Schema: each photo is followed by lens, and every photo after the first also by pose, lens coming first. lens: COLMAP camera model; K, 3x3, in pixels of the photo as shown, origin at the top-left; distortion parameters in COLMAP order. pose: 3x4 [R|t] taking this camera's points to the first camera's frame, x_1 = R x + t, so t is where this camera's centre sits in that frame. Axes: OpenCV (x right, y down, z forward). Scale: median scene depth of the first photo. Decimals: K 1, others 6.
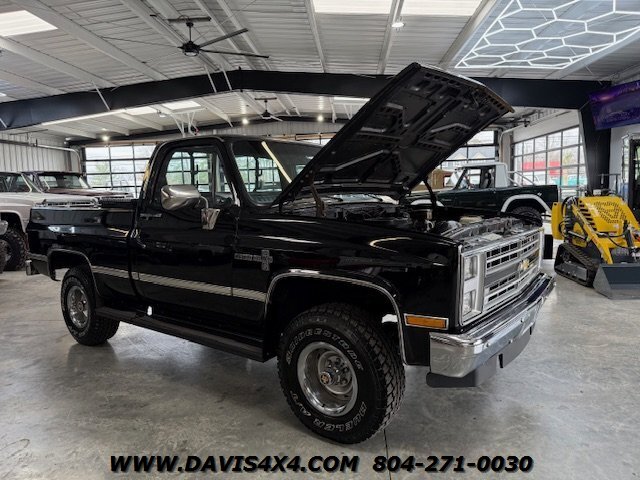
lens RADIAL K [[442.8, 0, 322.8], [0, 442.8, 237.4], [0, 0, 1]] dist [0.008248, -0.005733]
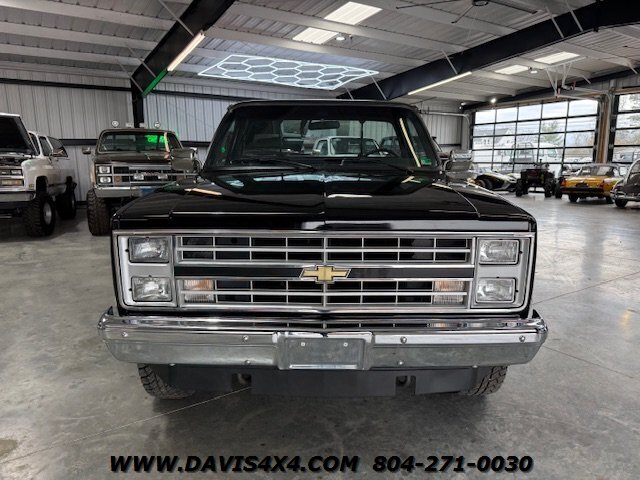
lens RADIAL K [[442.8, 0, 322.8], [0, 442.8, 237.4], [0, 0, 1]] dist [0.008248, -0.005733]
pose [[0.598436, 0.169226, -0.783094, 0.339521], [-0.104254, 0.985576, 0.133311, -0.028922], [0.794358, 0.001862, 0.607447, 0.205423]]
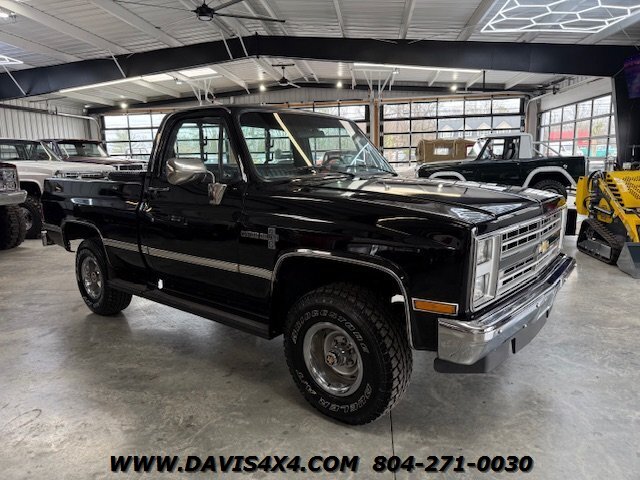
lens RADIAL K [[442.8, 0, 322.8], [0, 442.8, 237.4], [0, 0, 1]] dist [0.008248, -0.005733]
pose [[0.999036, 0.014451, -0.041444, 0.007872], [-0.011576, 0.997563, 0.068800, -0.006104], [0.042337, -0.068254, 0.996769, 0.012243]]
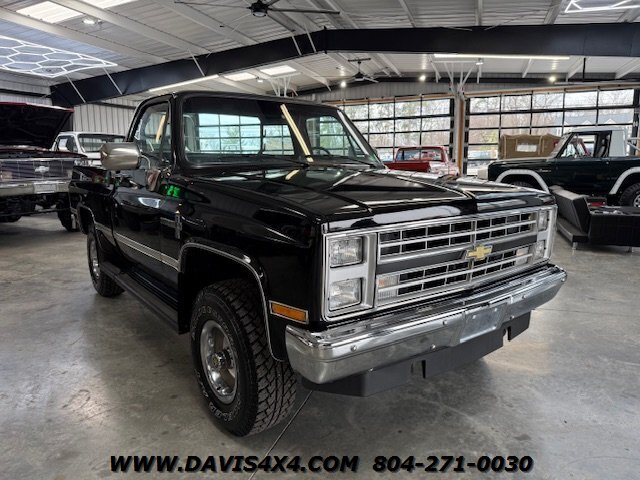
lens RADIAL K [[446.4, 0, 320.4], [0, 446.4, 231.9], [0, 0, 1]] dist [0.001727, -0.003732]
pose [[0.963013, 0.063274, -0.261922, 0.137802], [-0.047389, 0.996658, 0.066532, -0.004490], [0.265257, -0.051659, 0.962793, 0.061257]]
